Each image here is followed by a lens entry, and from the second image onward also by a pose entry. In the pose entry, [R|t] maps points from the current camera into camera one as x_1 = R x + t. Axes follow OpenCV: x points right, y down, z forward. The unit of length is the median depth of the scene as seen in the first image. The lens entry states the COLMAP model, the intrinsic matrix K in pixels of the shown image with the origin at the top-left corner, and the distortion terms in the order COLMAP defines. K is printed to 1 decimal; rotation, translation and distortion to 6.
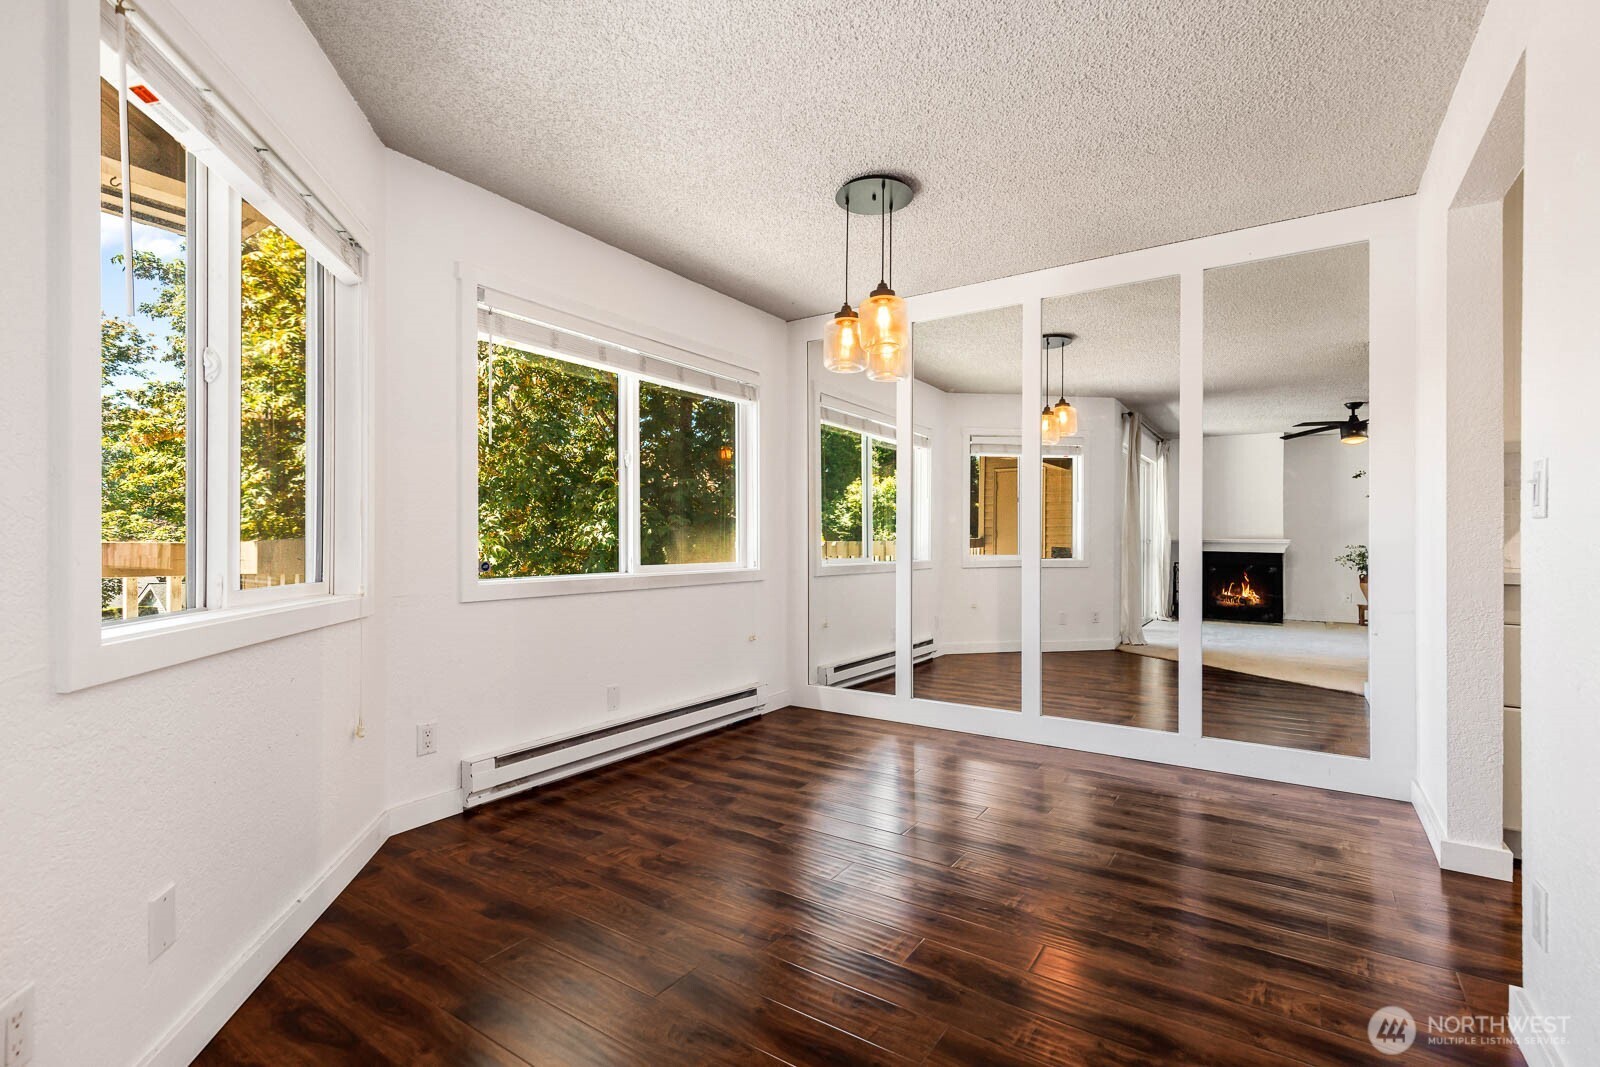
lens RADIAL K [[725.8, 0, 804.6], [0, 725.8, 544.2], [0, 0, 1]] dist [0.009492, -0.001659]
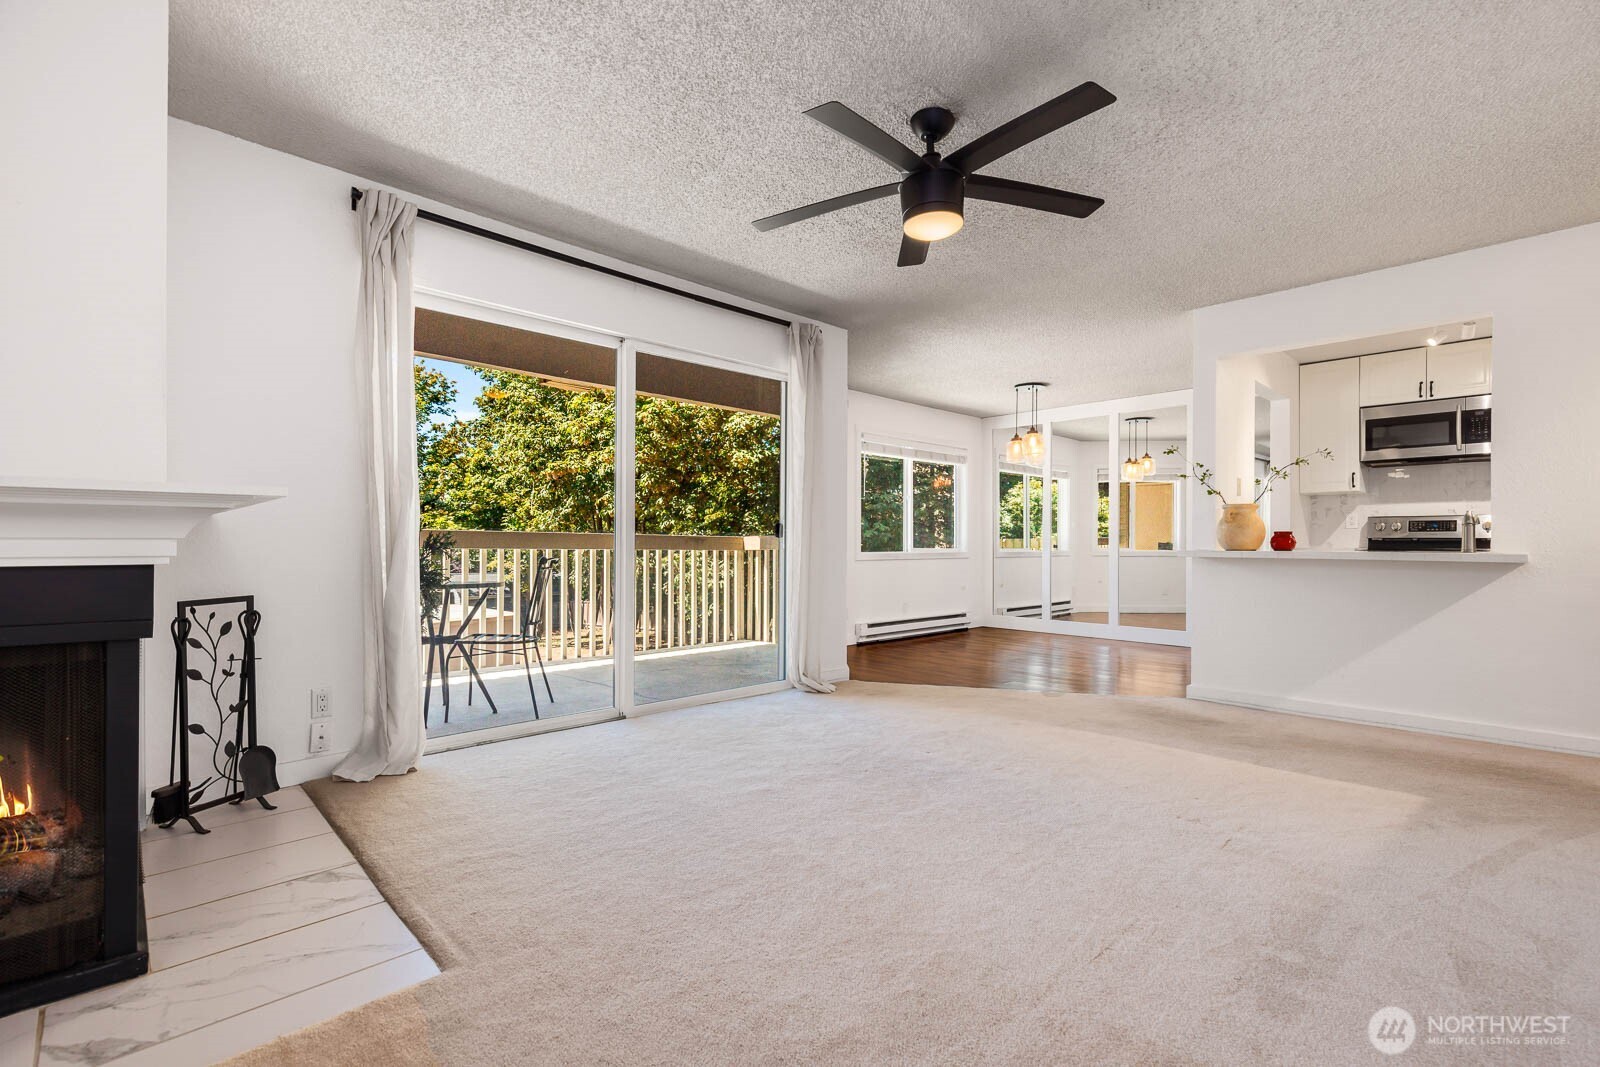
lens RADIAL K [[725.8, 0, 802.1], [0, 725.8, 544.5], [0, 0, 1]] dist [0.009492, -0.001659]
pose [[0.976622, 0.001872, -0.214954, -0.091882], [-0.002170, 0.999997, -0.001150, 0.022436], [0.214951, 0.001590, 0.976624, -1.160683]]
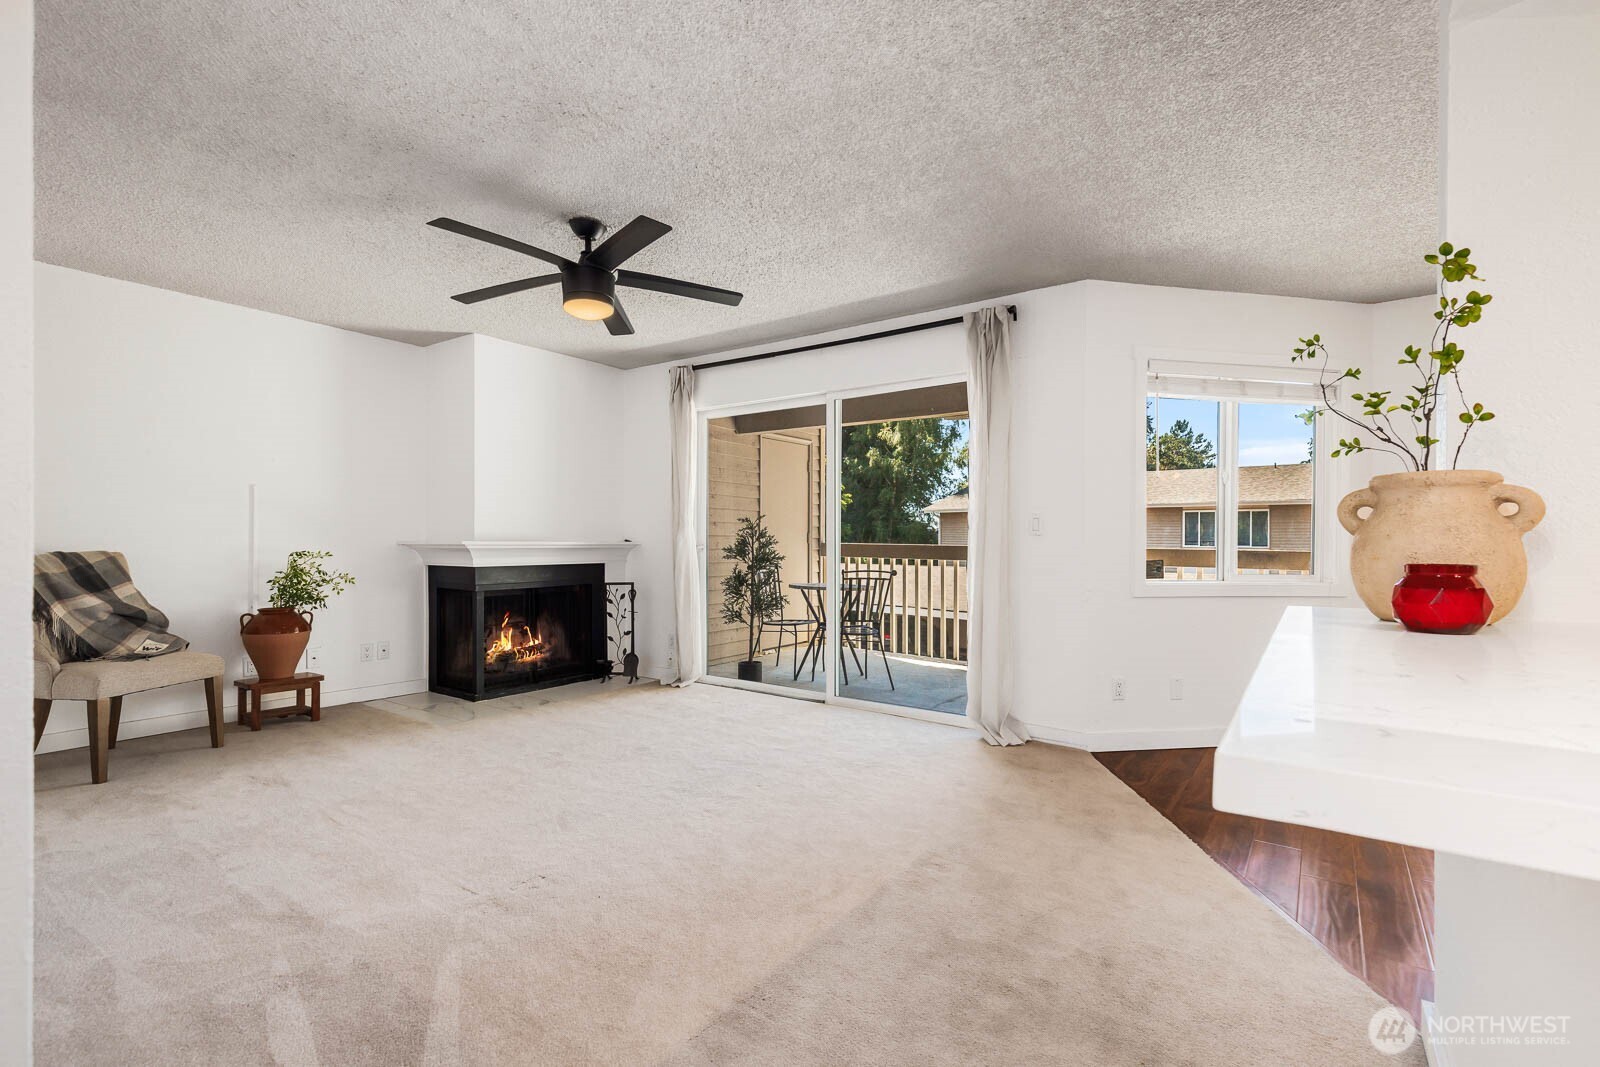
lens RADIAL K [[725.8, 0, 807.5], [0, 725.8, 545.3], [0, 0, 1]] dist [0.009492, -0.001659]
pose [[-0.037772, 0.001647, -0.999285, 0.763496], [-0.004984, 0.999986, 0.001836, -0.010591], [0.999274, 0.005050, -0.037764, -0.120386]]
